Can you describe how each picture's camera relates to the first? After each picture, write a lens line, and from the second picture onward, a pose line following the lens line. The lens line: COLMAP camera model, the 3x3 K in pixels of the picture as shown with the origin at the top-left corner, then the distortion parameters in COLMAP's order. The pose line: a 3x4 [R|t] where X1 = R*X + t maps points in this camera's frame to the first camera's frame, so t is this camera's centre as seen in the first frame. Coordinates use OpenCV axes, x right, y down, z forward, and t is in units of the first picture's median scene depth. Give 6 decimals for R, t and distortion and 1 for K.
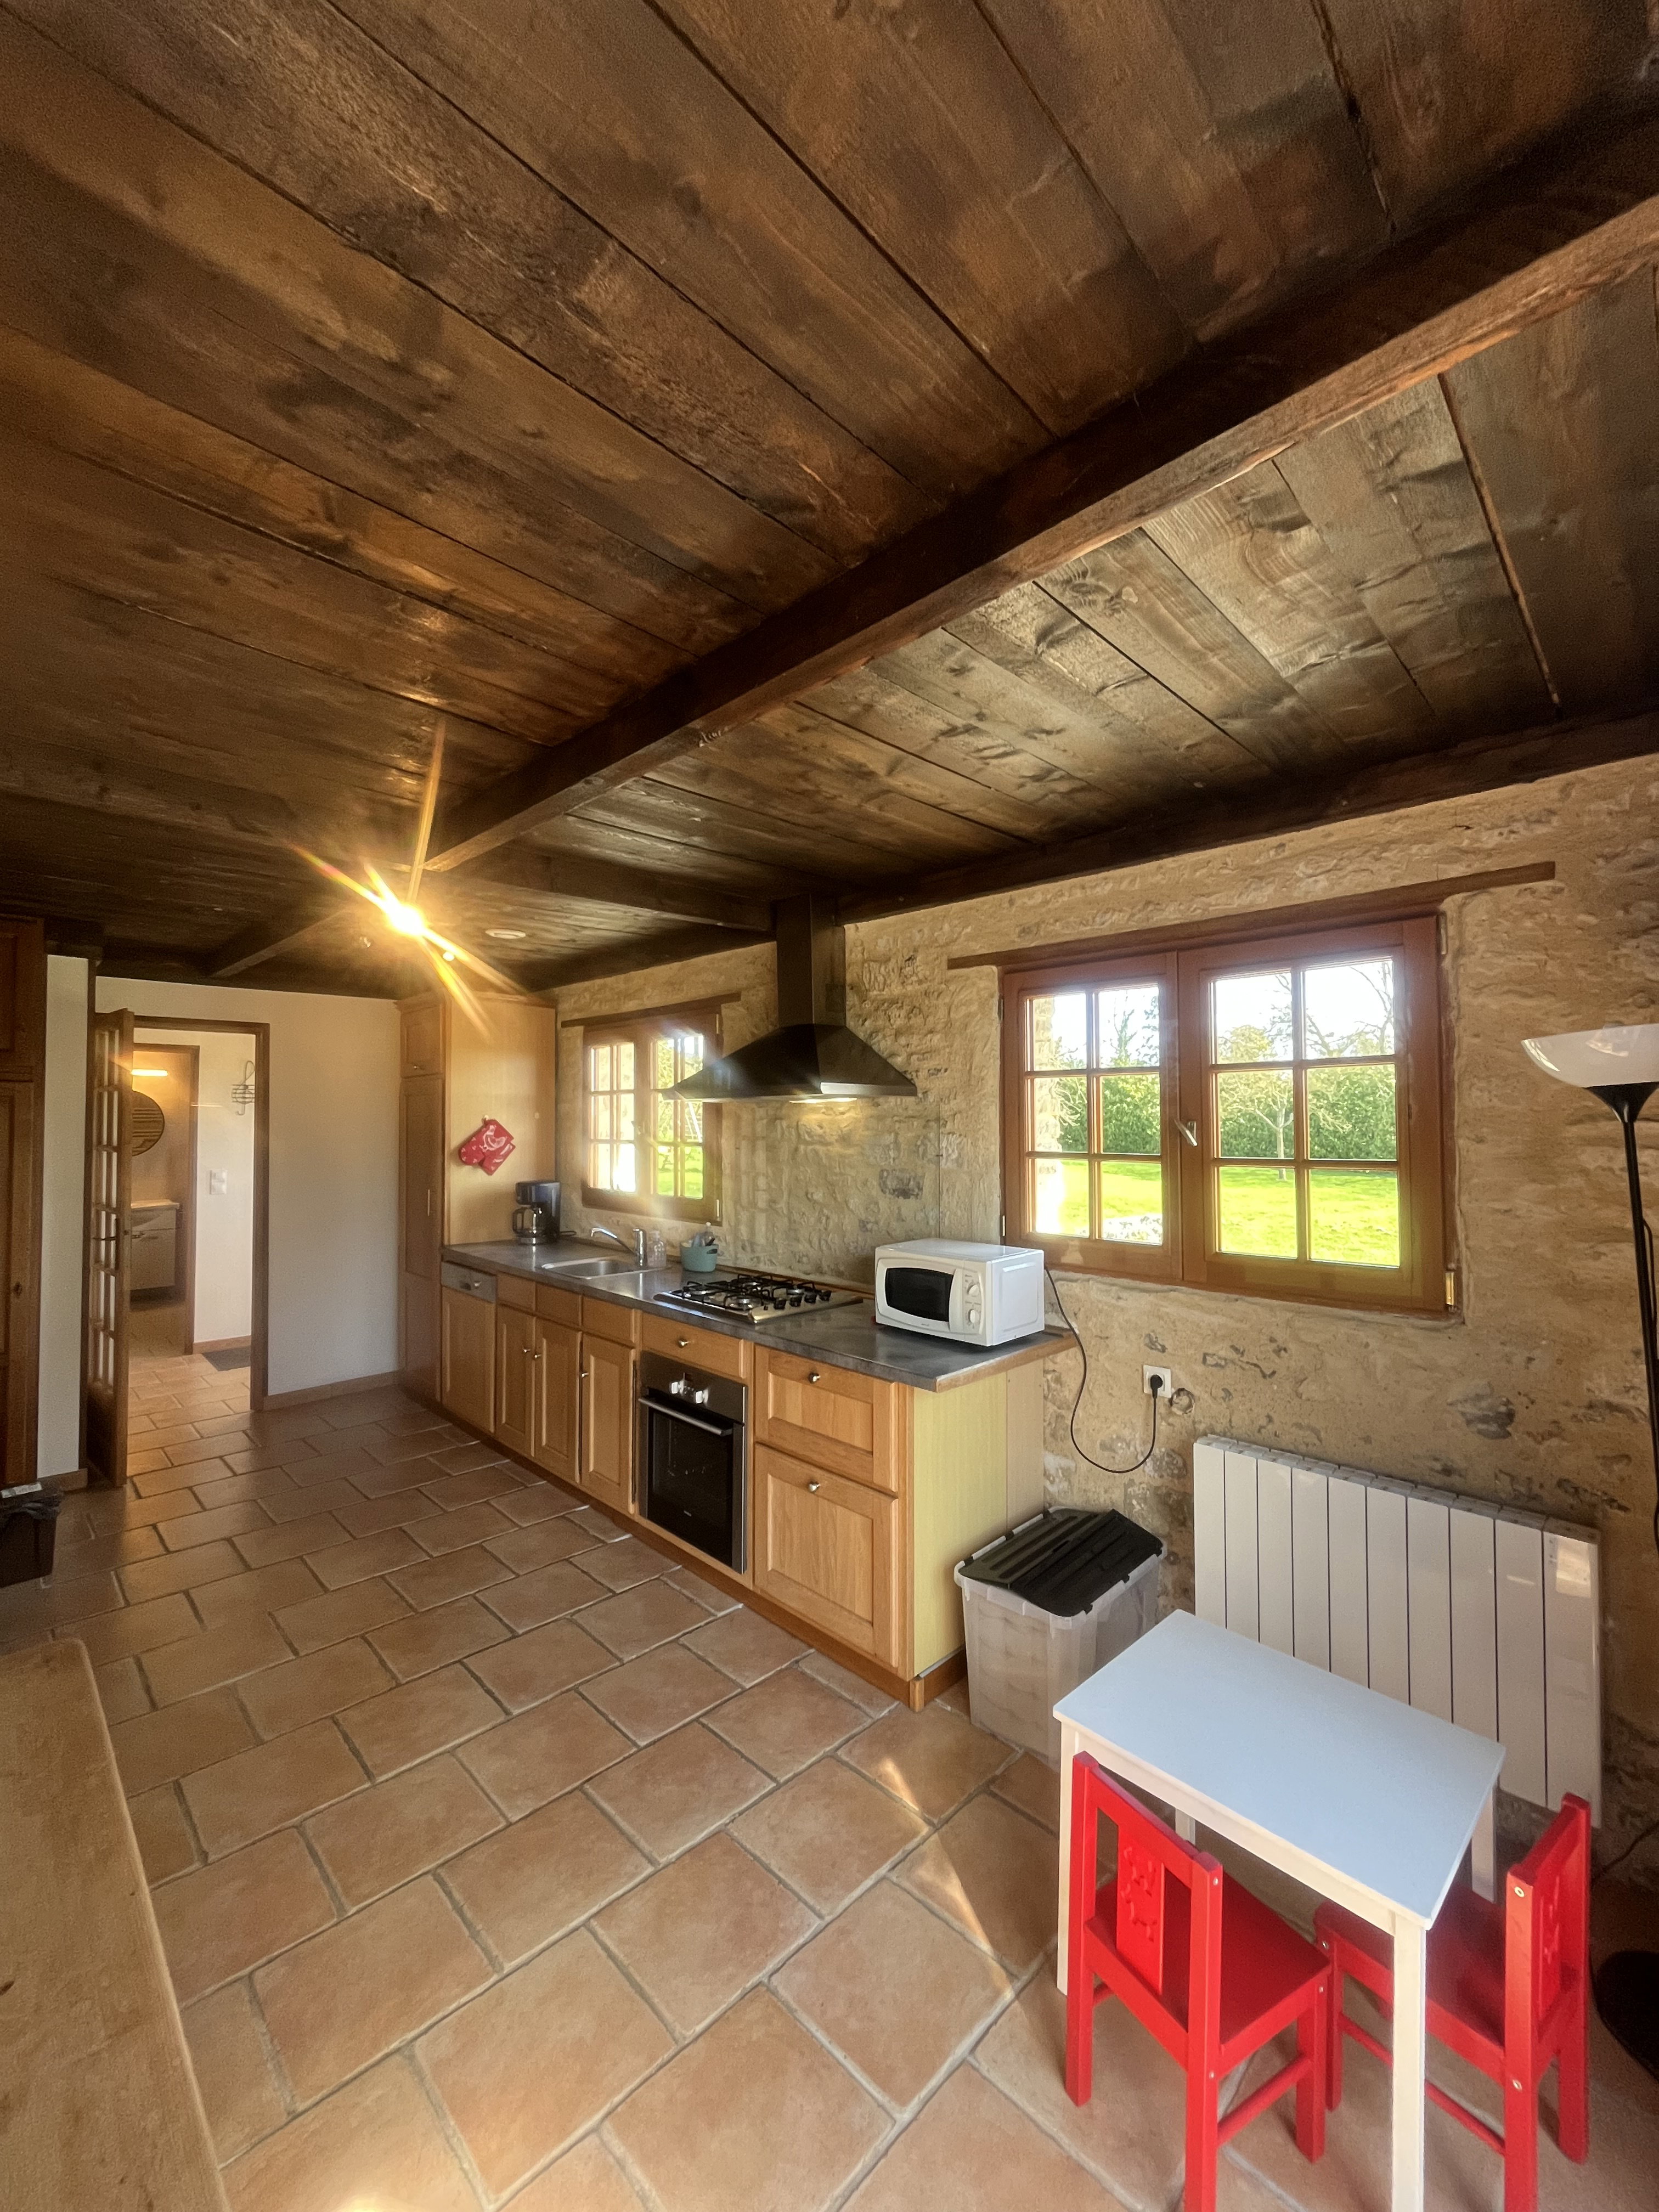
lens RADIAL K [[897.9, 0, 833.0], [0, 897.9, 1109.2], [0, 0, 1]] dist [0.000646, -0.000308]
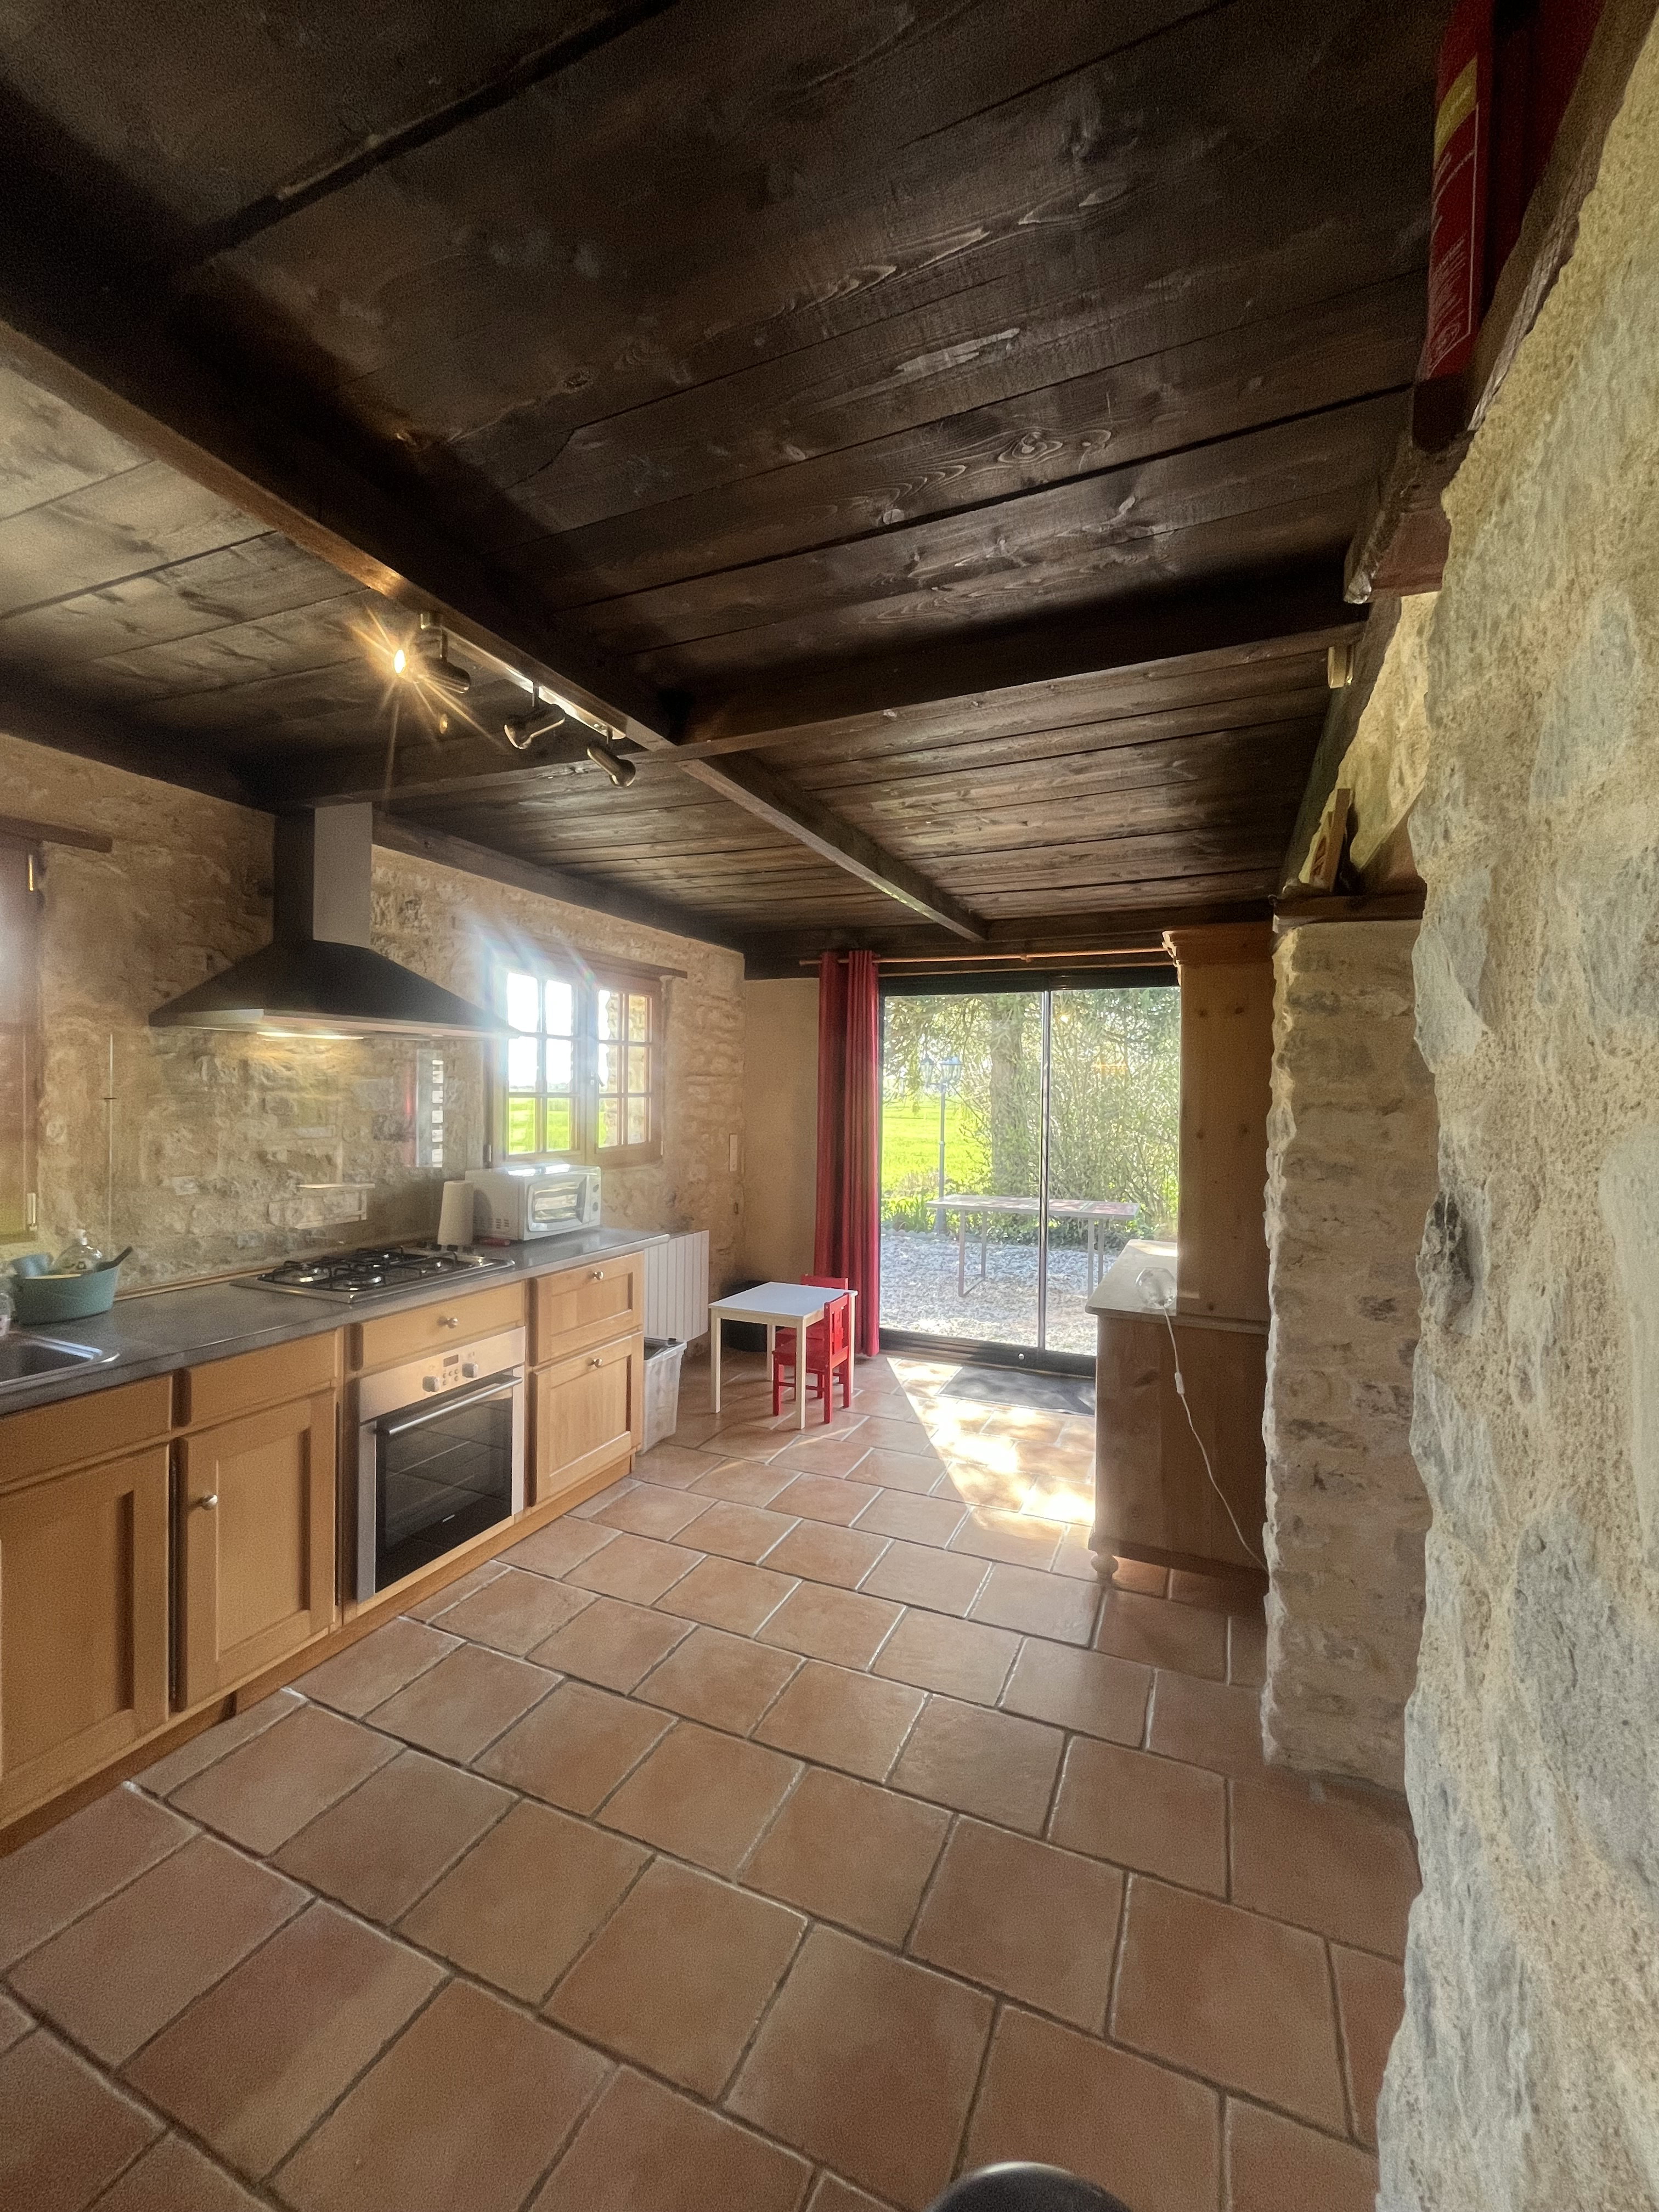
lens RADIAL K [[897.9, 0, 828.5], [0, 897.9, 1100.8], [0, 0, 1]] dist [0.000646, -0.000308]
pose [[-0.360474, -0.032126, 0.932216, -0.993342], [-0.046901, 0.998767, 0.016284, 0.014370], [-0.931589, -0.037852, -0.361537, 0.899335]]
